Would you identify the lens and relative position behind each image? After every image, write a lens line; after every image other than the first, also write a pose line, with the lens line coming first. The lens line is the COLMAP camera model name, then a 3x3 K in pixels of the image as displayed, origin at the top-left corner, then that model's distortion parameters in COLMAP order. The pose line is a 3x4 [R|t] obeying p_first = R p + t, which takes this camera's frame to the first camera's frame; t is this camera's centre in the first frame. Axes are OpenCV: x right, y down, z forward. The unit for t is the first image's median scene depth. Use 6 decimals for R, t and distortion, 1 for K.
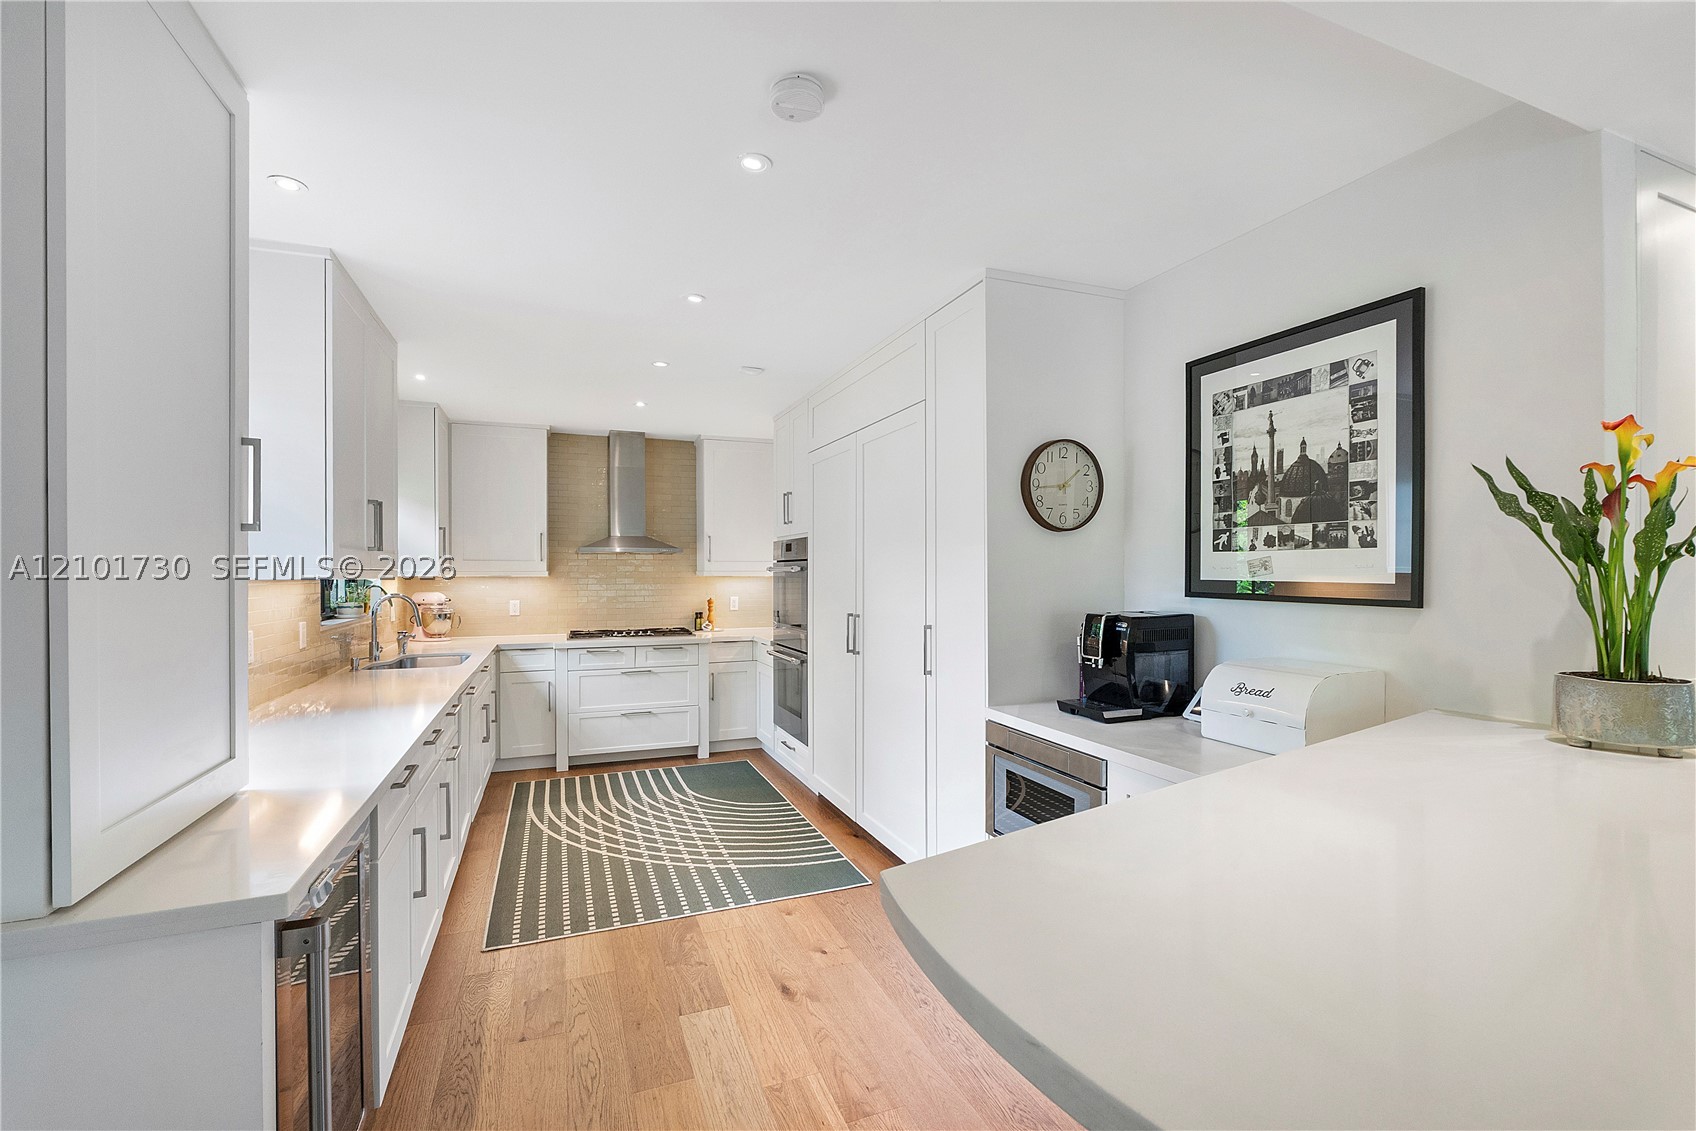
lens RADIAL K [[720.1, 0, 844.0], [0, 720.1, 571.2], [0, 0, 1]] dist [-0.007063, -0.000147]
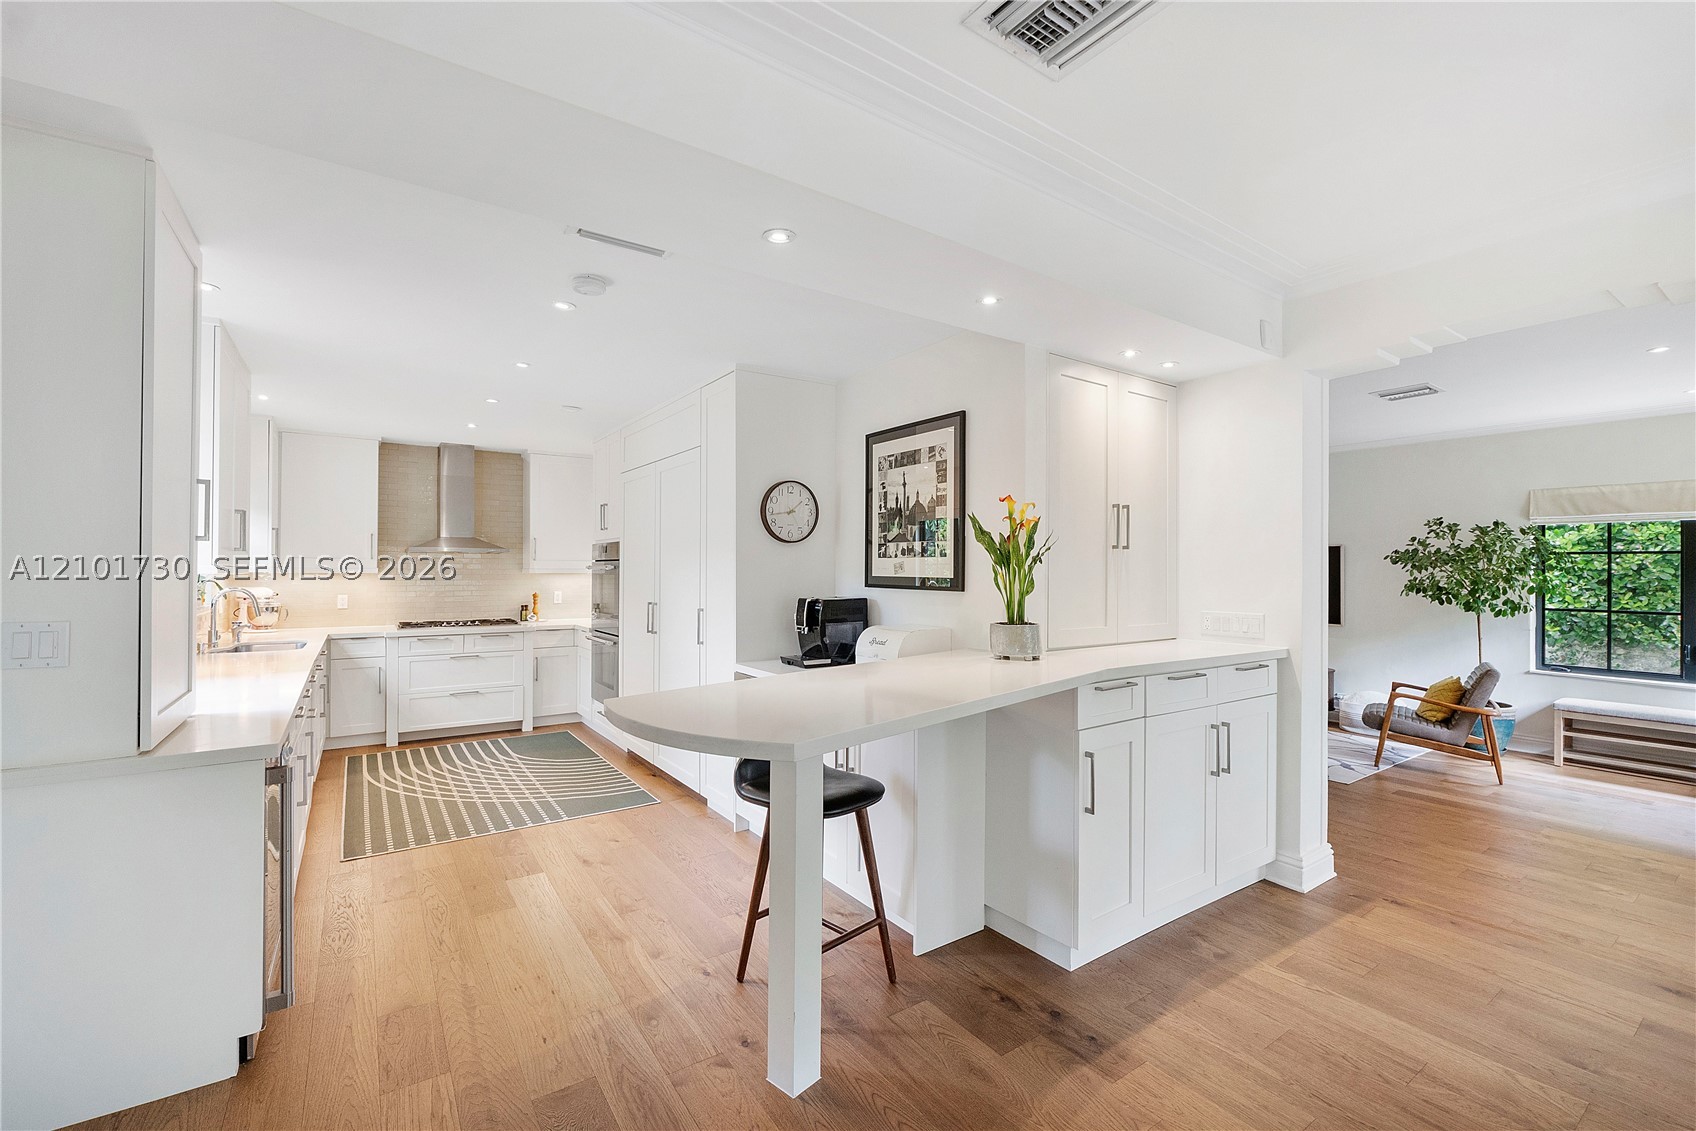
lens RADIAL K [[716.5, 0, 847.8], [0, 716.5, 561.9], [0, 0, 1]] dist [-0.001859, -0.000464]
pose [[0.975184, 0.006597, 0.221297, 0.063172], [-0.004137, 0.999924, -0.011581, -0.000211], [-0.221357, 0.010378, 0.975138, -0.299685]]
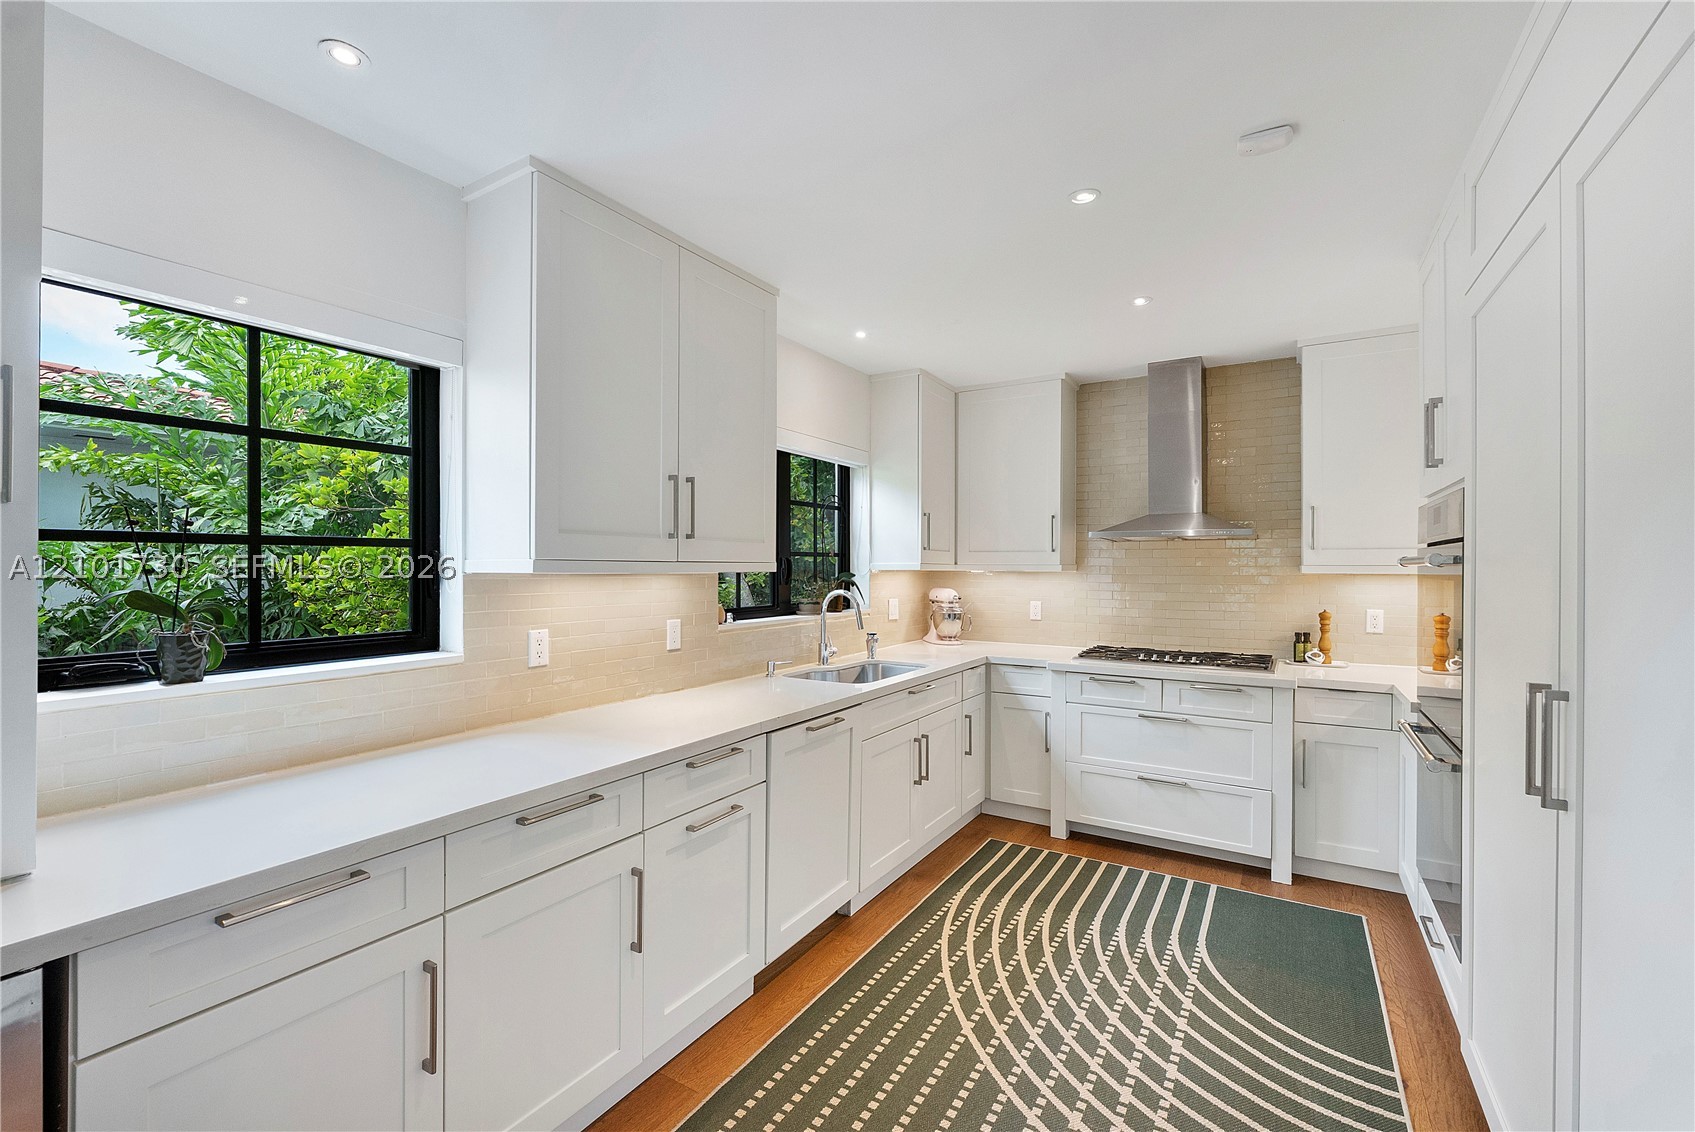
lens RADIAL K [[709.1, 0, 869.7], [0, 709.1, 563.0], [0, 0, 1]] dist [0.000116, -0.007369]
pose [[0.608357, -0.001452, -0.793662, 0.076594], [-0.003586, 0.999983, -0.004579, 0.002667], [0.793655, 0.005632, 0.608342, 0.486588]]
